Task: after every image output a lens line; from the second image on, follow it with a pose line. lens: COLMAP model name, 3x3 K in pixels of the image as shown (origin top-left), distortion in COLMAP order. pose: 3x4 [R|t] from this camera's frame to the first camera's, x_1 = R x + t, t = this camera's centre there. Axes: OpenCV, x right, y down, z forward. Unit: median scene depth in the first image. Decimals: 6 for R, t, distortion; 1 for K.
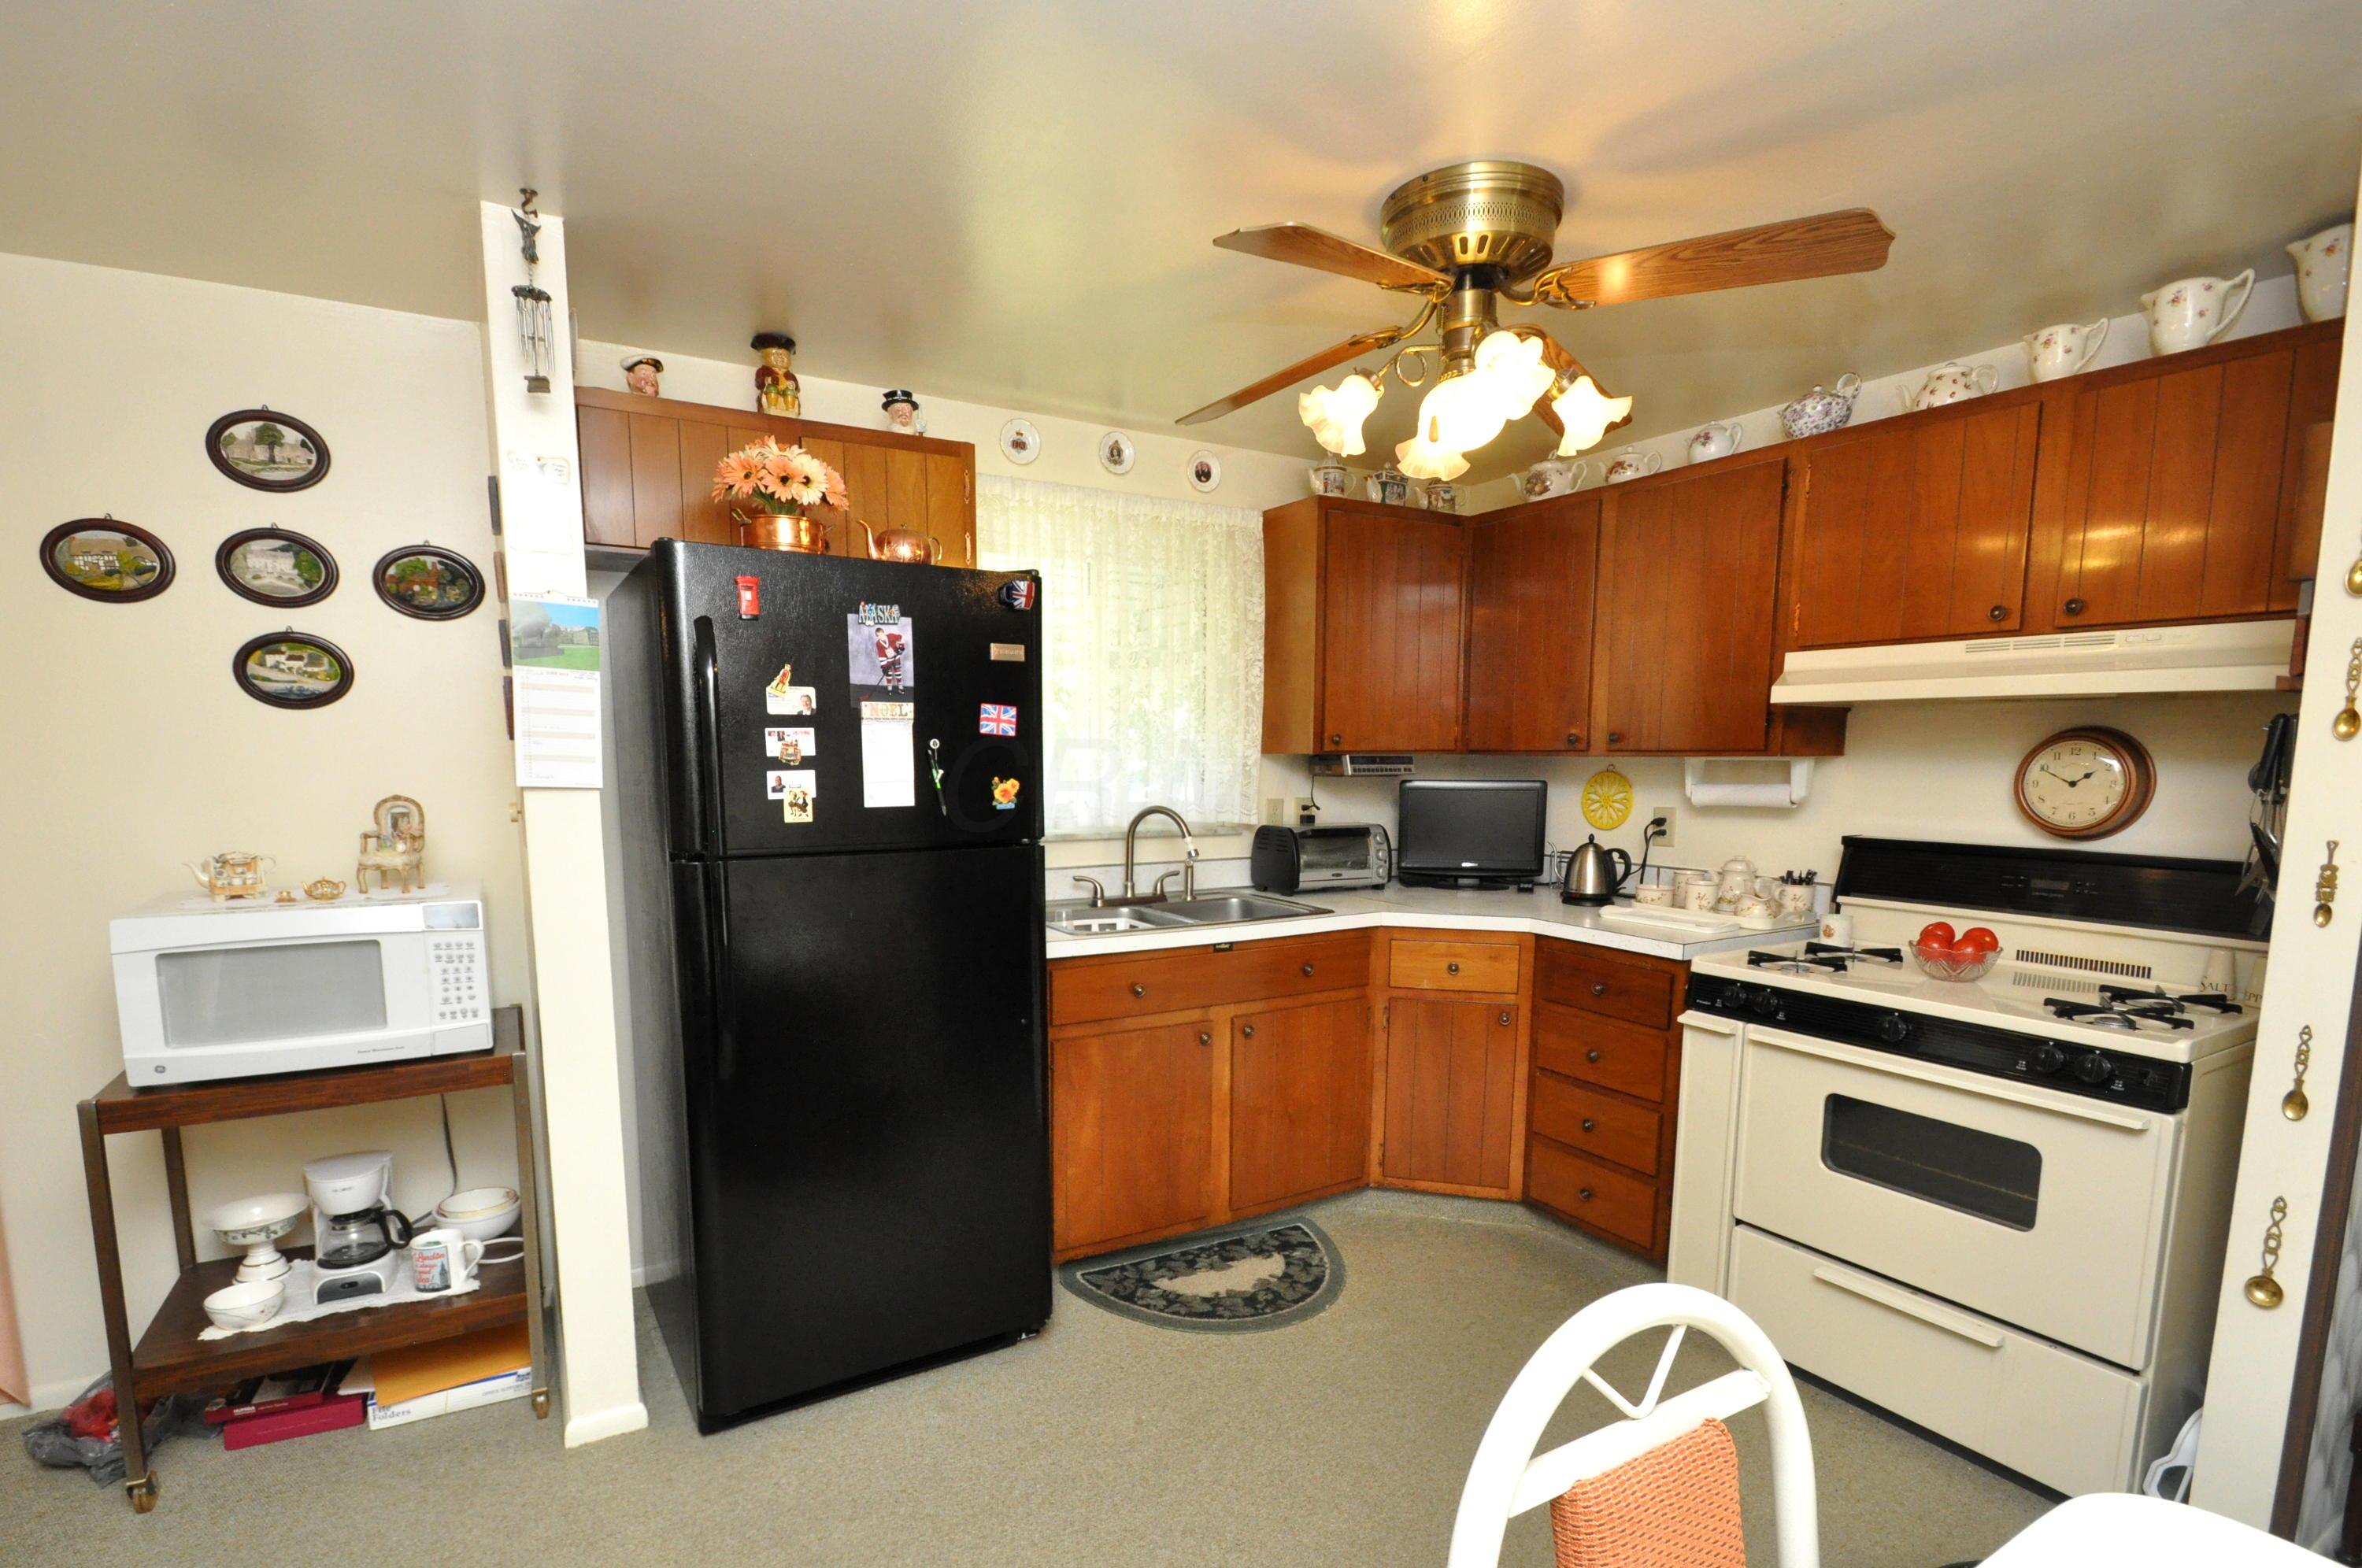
lens RADIAL K [[1137.9, 0, 1178.8], [0, 1137.9, 906.7], [0, 0, 1]] dist [0.000301, -0.000328]
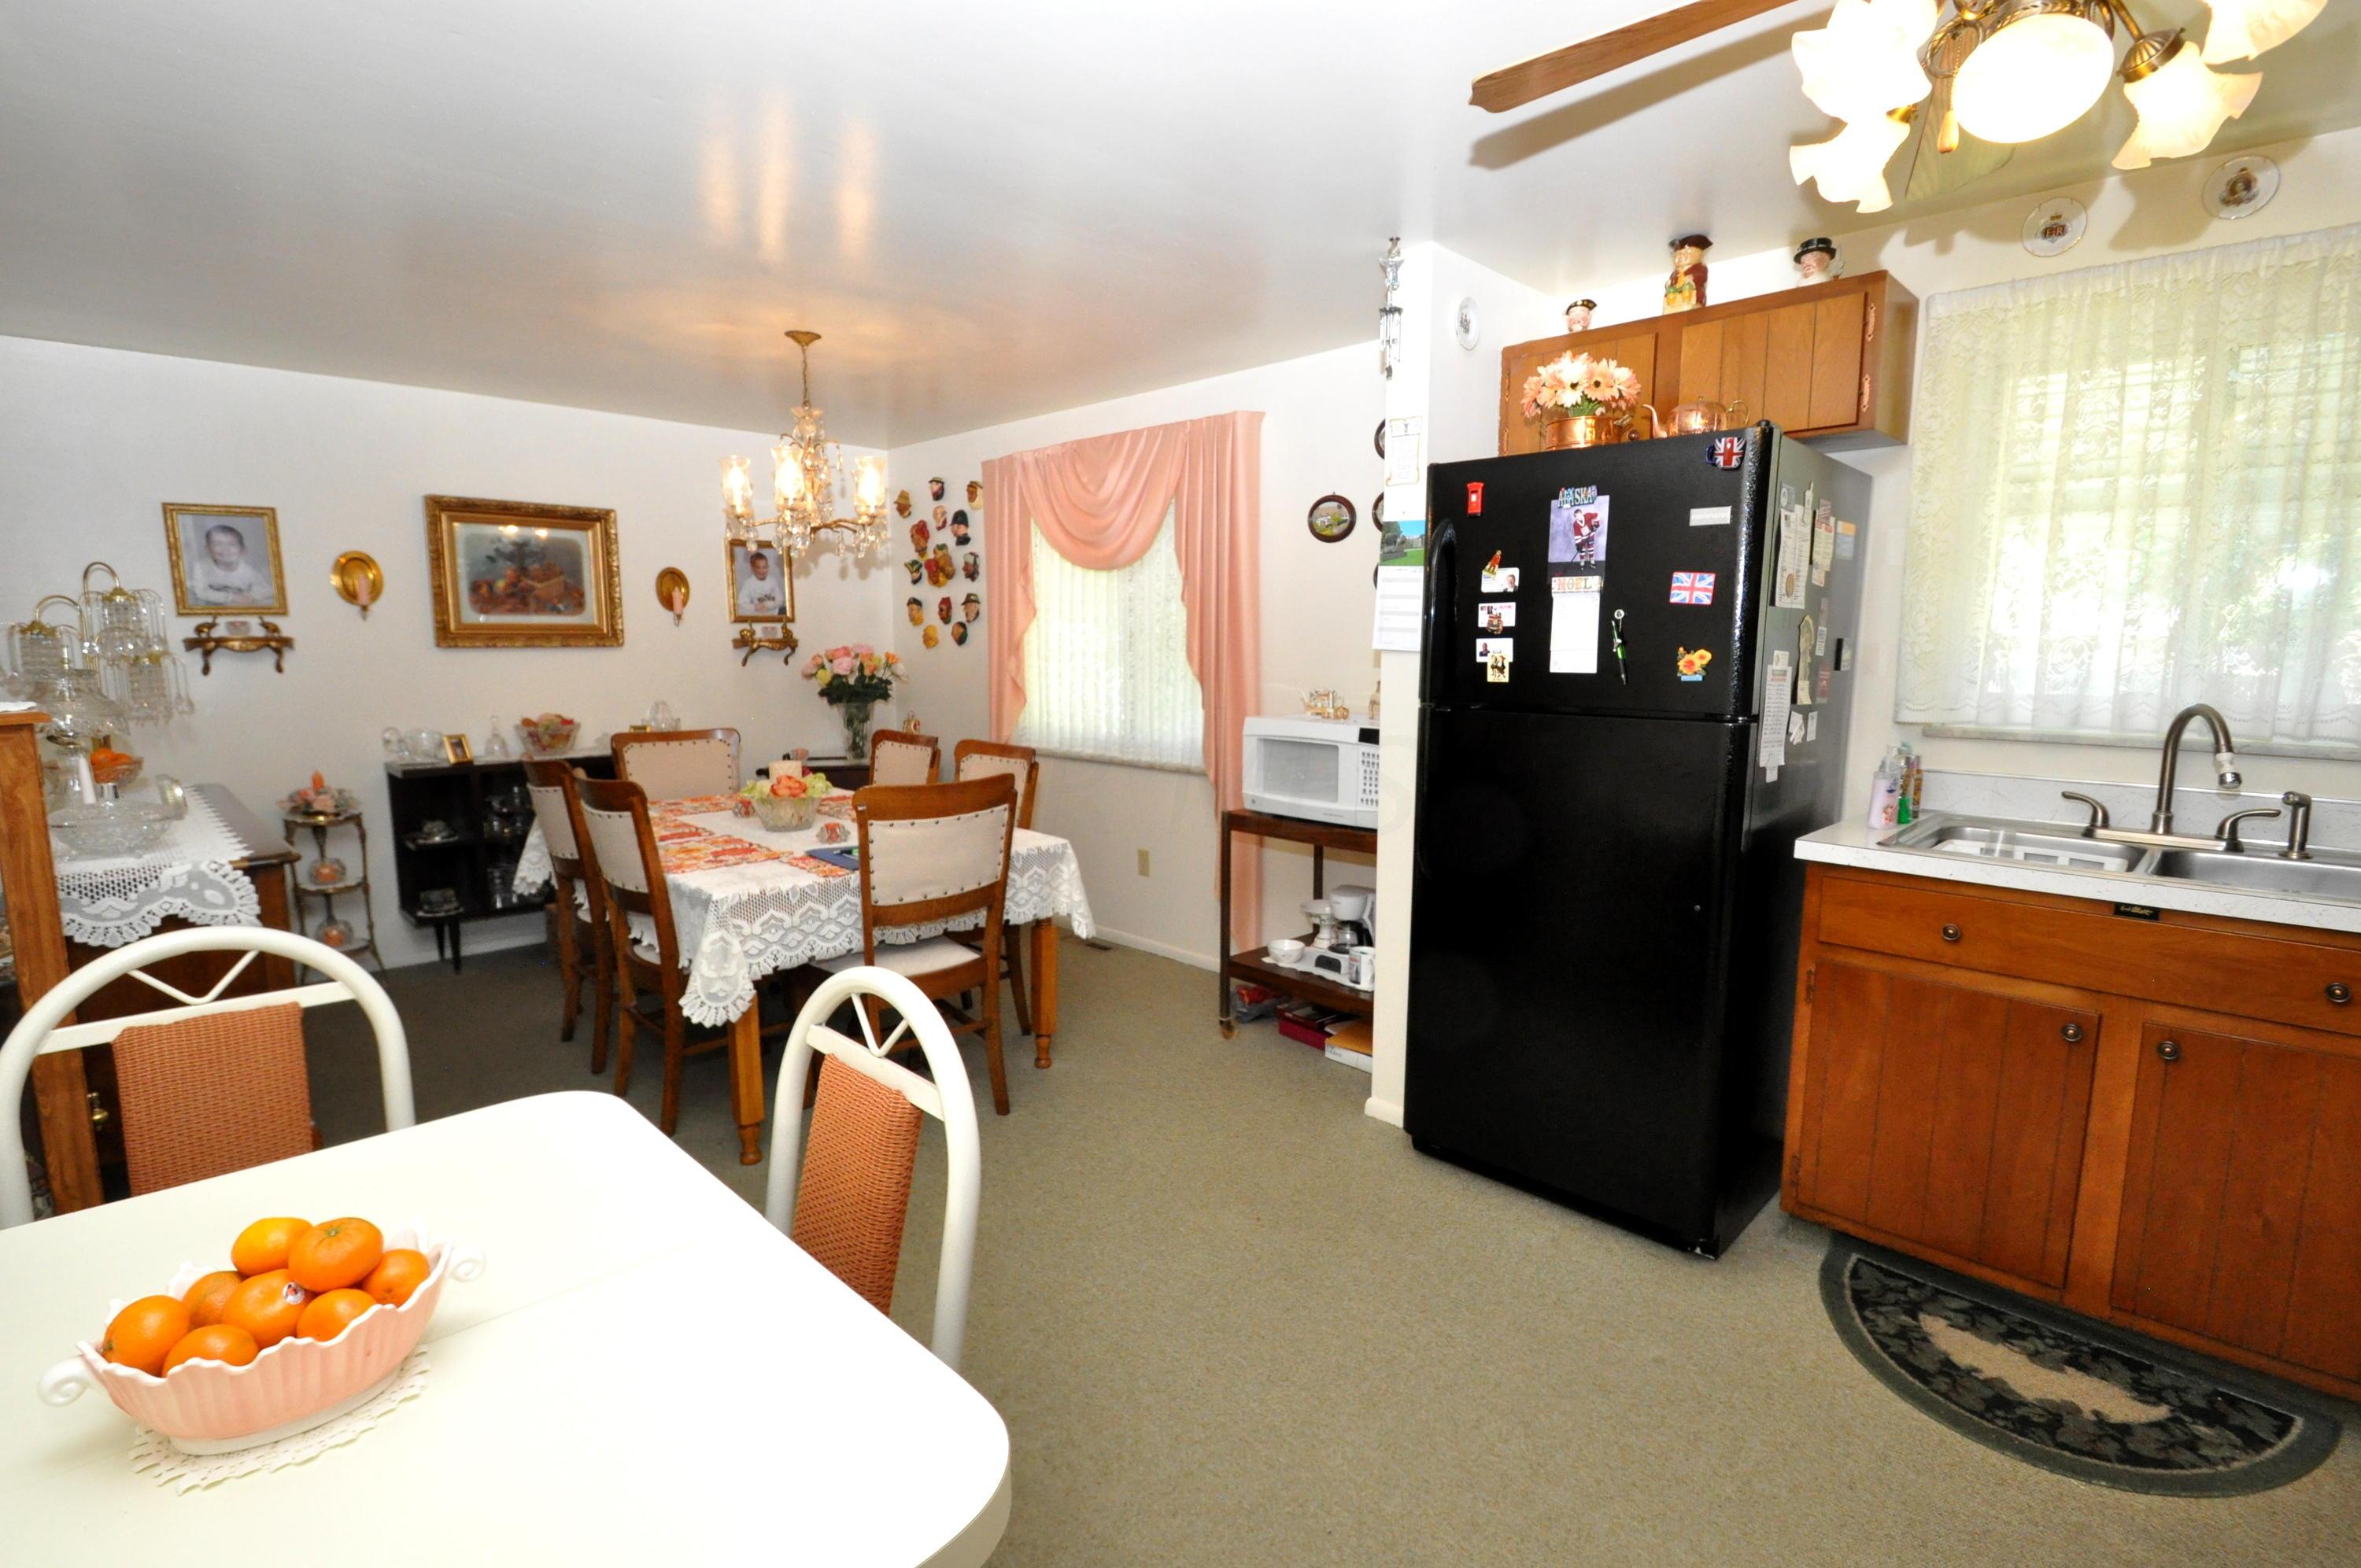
lens RADIAL K [[1102.3, 0, 1180.5], [0, 1102.3, 784.0], [0, 0, 1]] dist [-0.001711, -0.000757]
pose [[0.251211, 0.125970, -0.959700, 0.675113], [-0.135631, 0.986294, 0.093958, -0.030938], [0.958382, 0.106562, 0.264854, 0.370909]]
